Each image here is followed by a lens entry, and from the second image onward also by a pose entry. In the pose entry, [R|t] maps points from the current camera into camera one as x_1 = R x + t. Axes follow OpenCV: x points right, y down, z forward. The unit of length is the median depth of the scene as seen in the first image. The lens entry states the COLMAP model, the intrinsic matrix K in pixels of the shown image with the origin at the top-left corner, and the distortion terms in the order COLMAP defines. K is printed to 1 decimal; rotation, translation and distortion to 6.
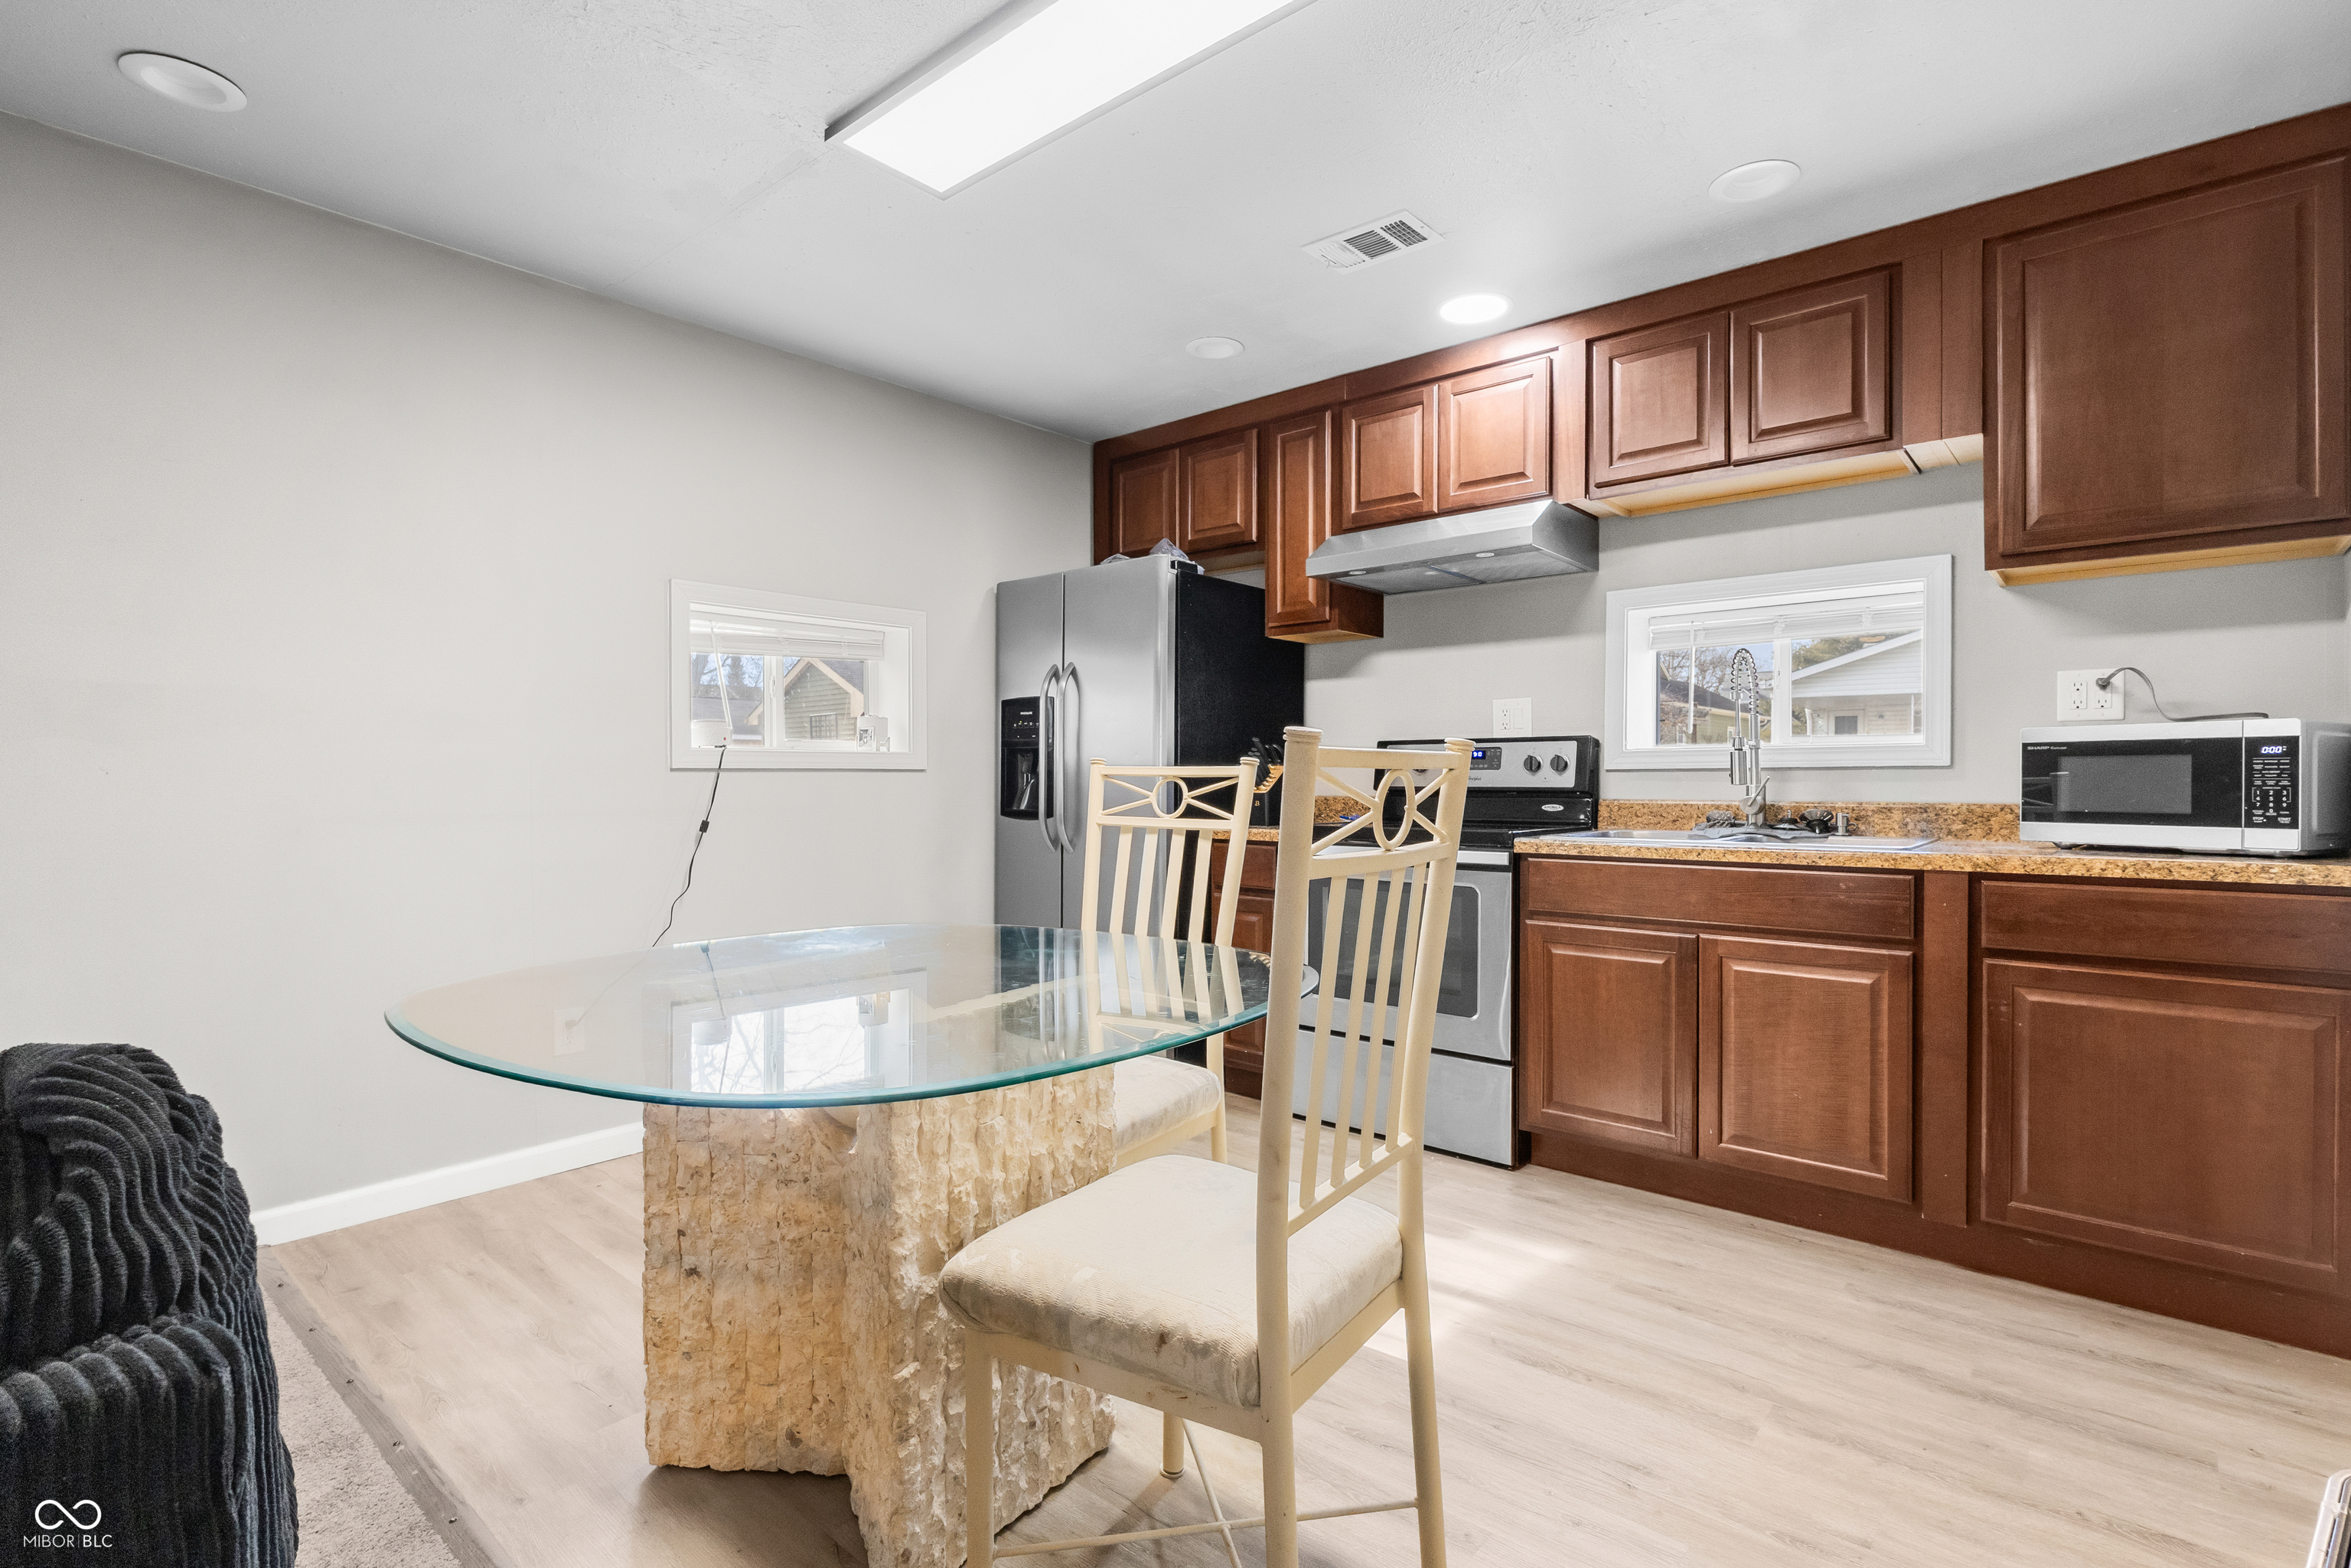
lens RADIAL K [[1109.4, 0, 1175.5], [0, 1109.4, 765.7], [0, 0, 1]] dist [-0.001372, -0.000312]
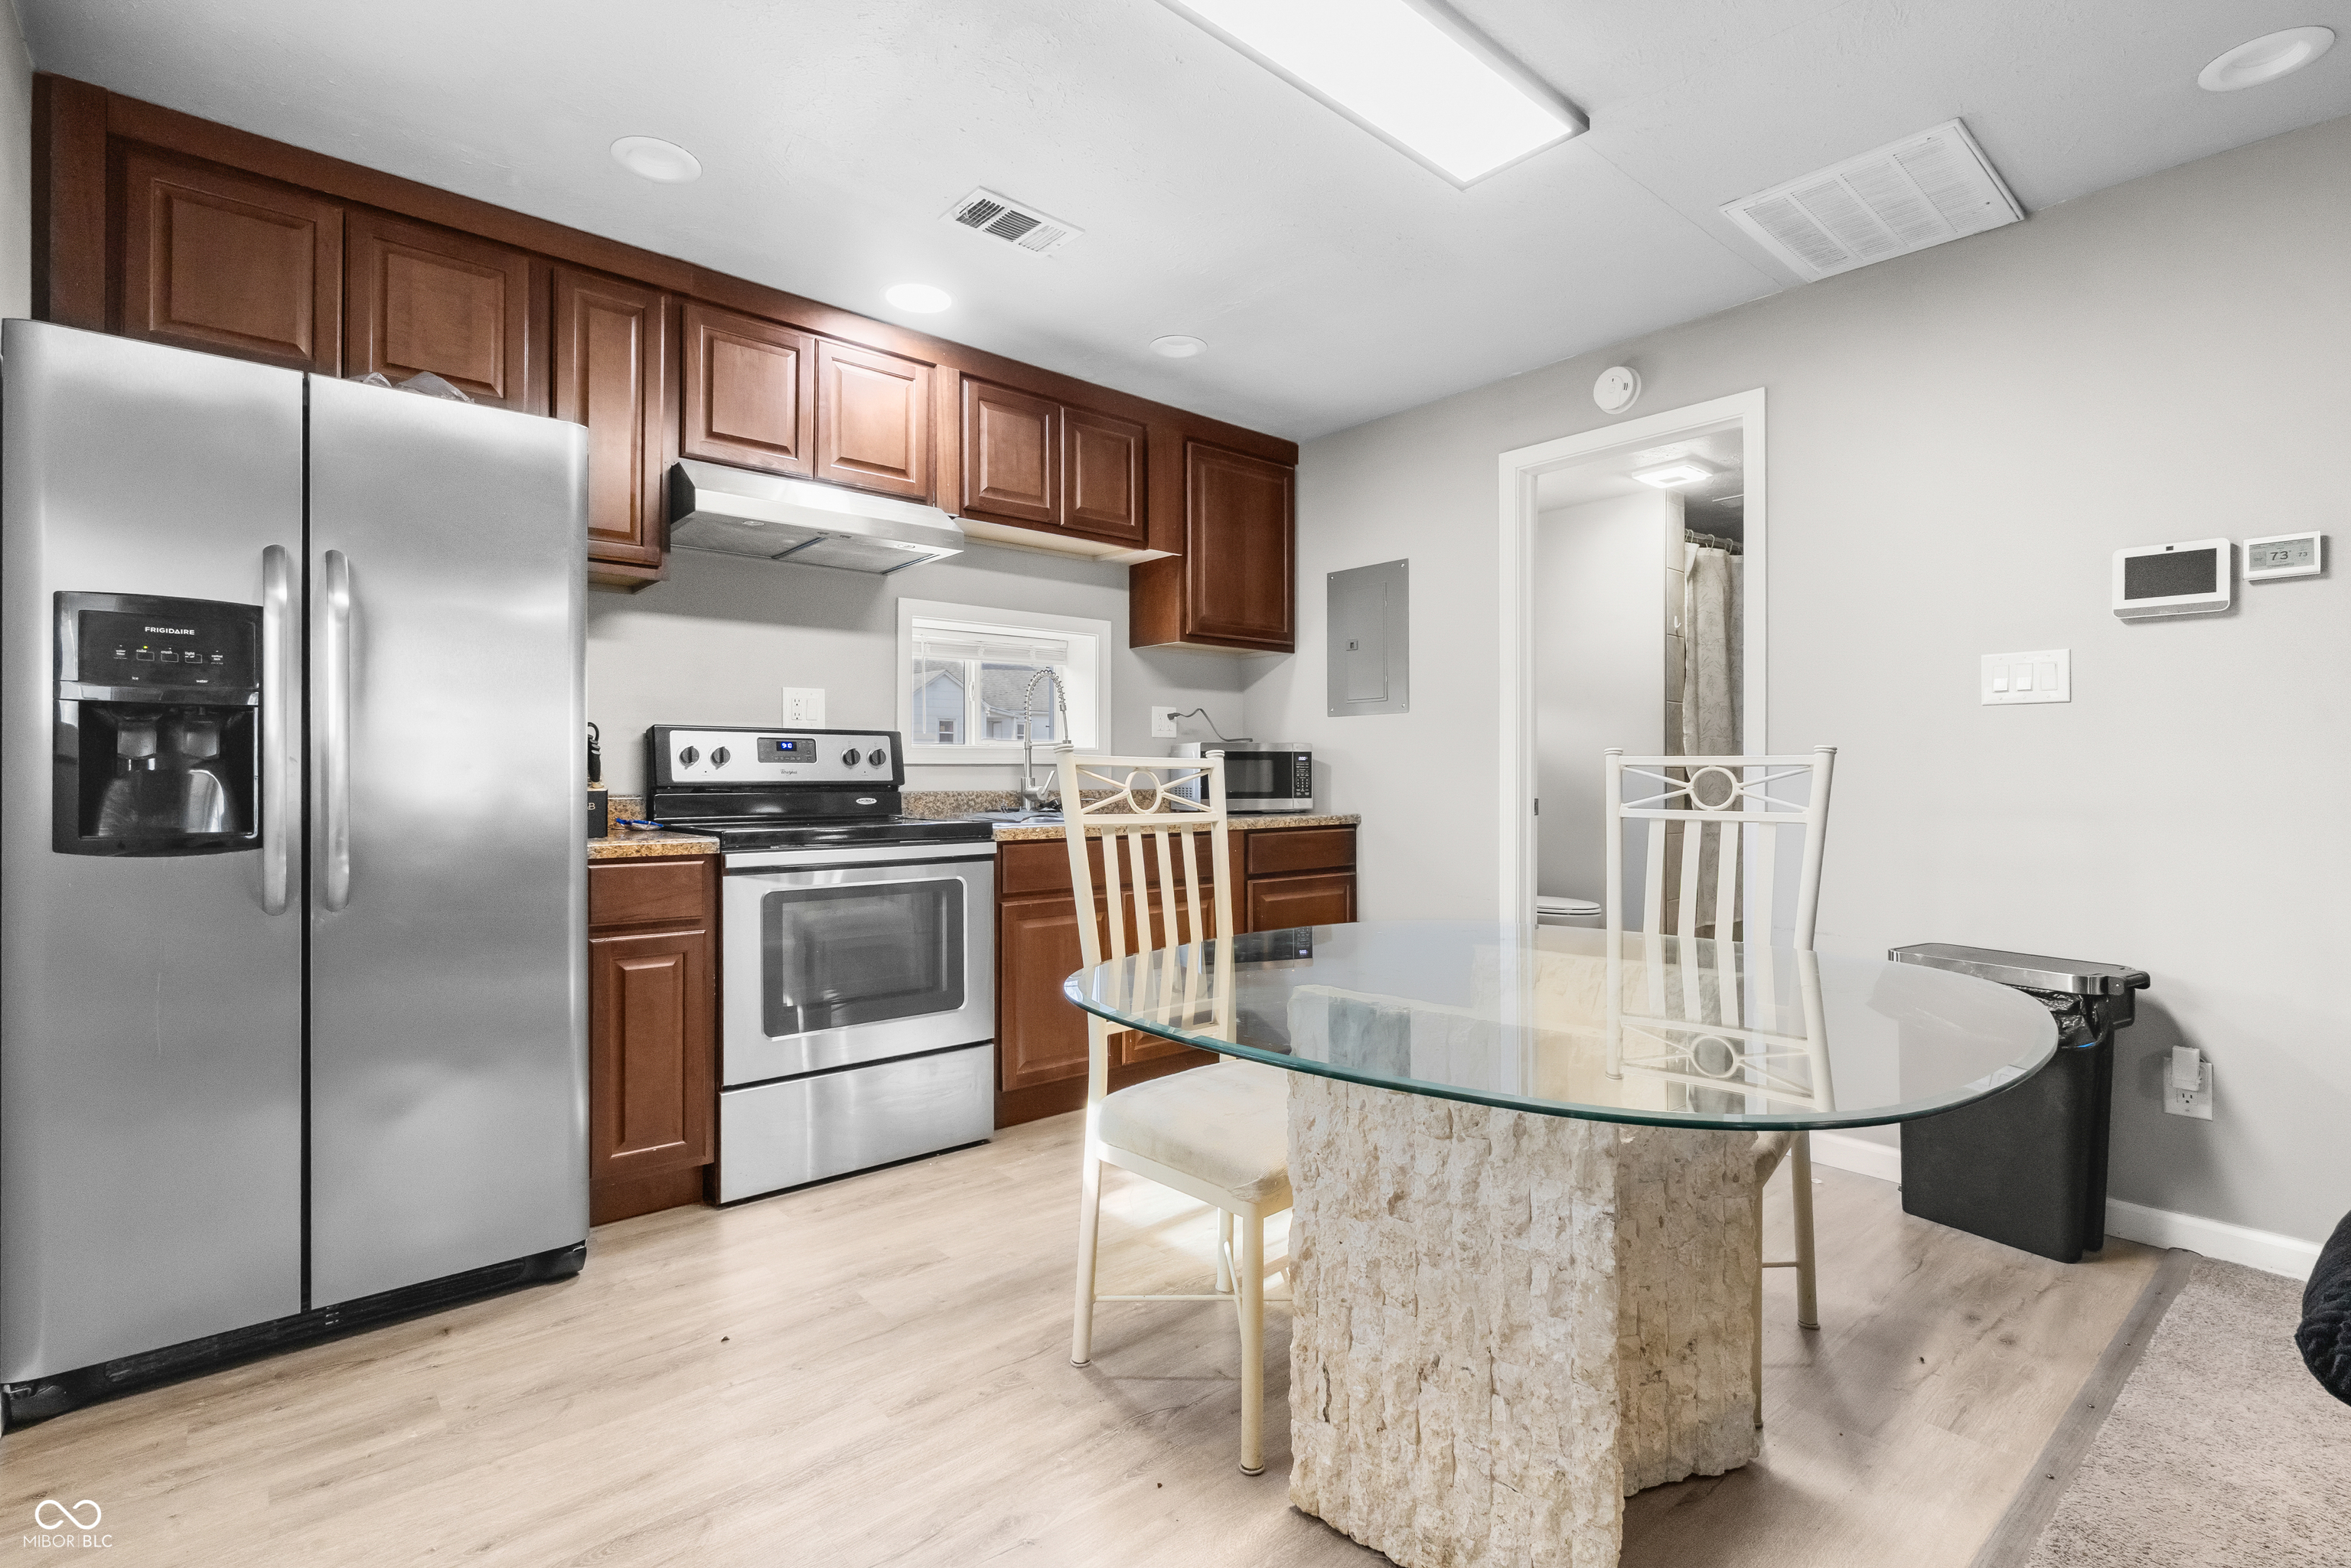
lens RADIAL K [[1086.5, 0, 1169.6], [0, 1086.5, 753.1], [0, 0, 1]] dist [-0.002342, -0.000924]
pose [[0.148121, 0.020432, 0.988758, -0.686587], [-0.011912, 0.999751, -0.018875, 0.011193], [-0.988897, -0.008982, 0.148328, 0.666750]]
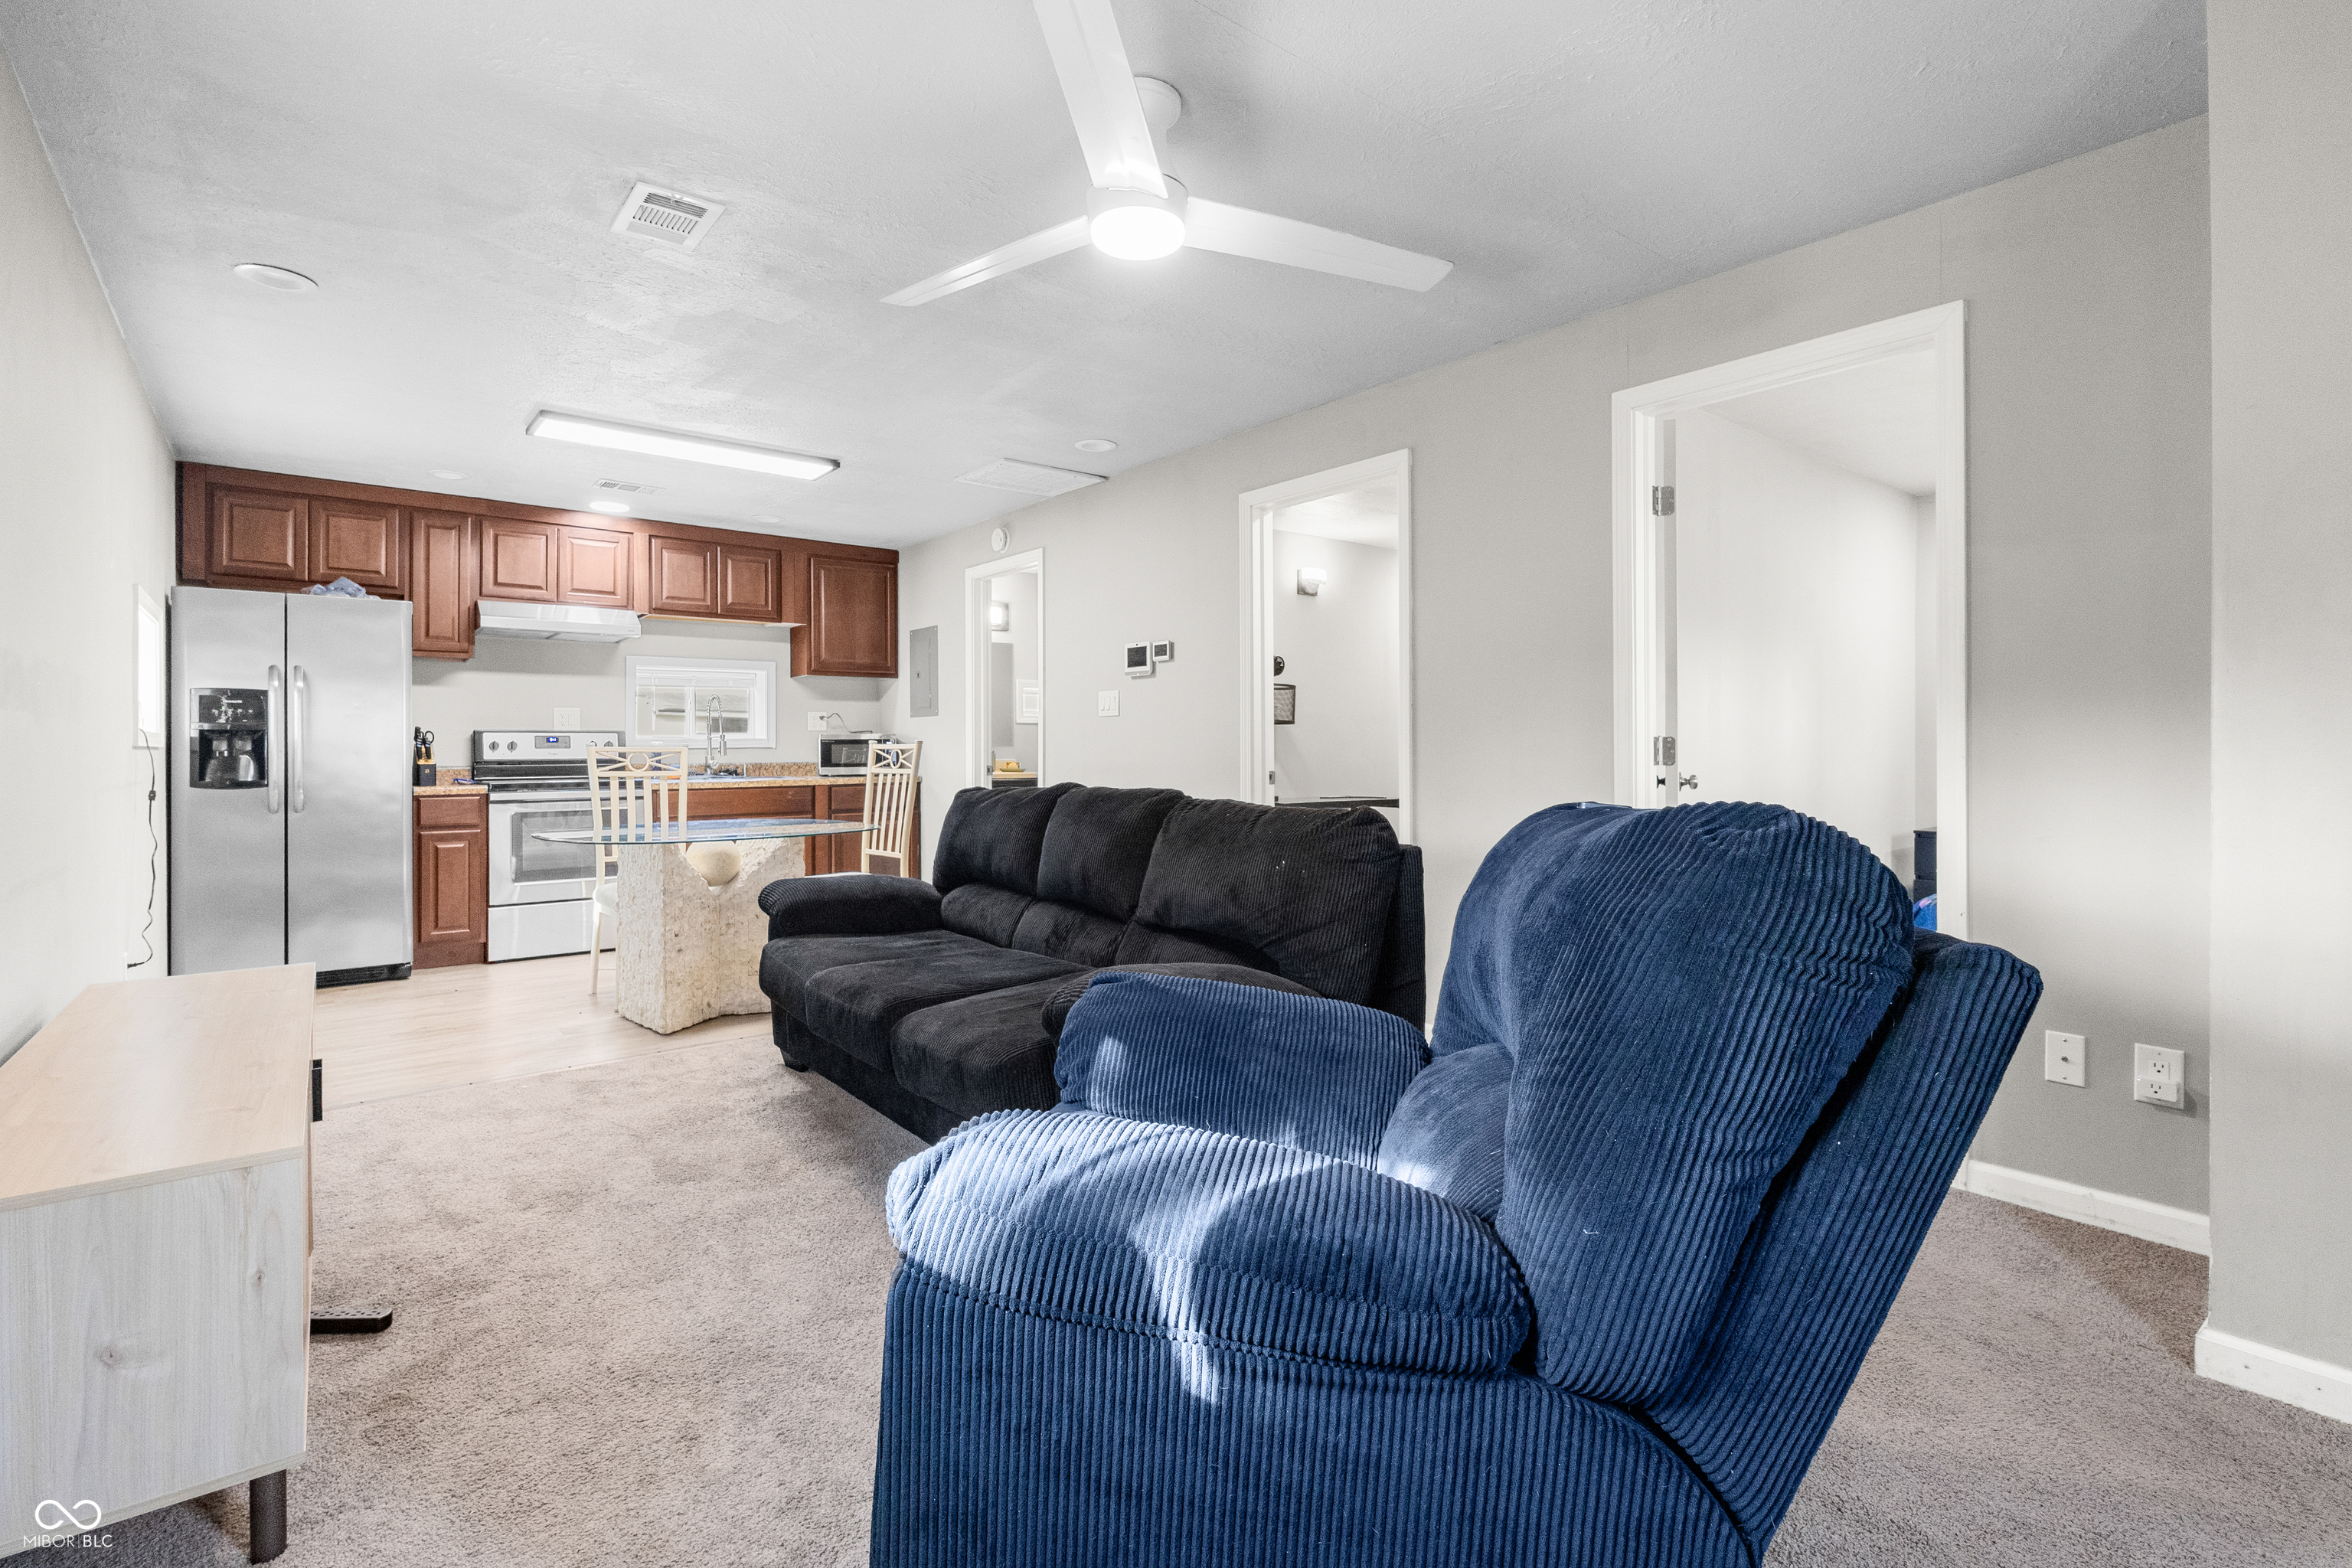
lens RADIAL K [[1080.1, 0, 1176.5], [0, 1080.1, 724.5], [0, 0, 1]] dist [-0.001174, -0.009681]
pose [[0.174916, 0.023727, 0.984297, -1.448318], [-0.004341, 0.999718, -0.023327, 0.001168], [-0.984574, -0.000193, 0.174970, -0.292593]]
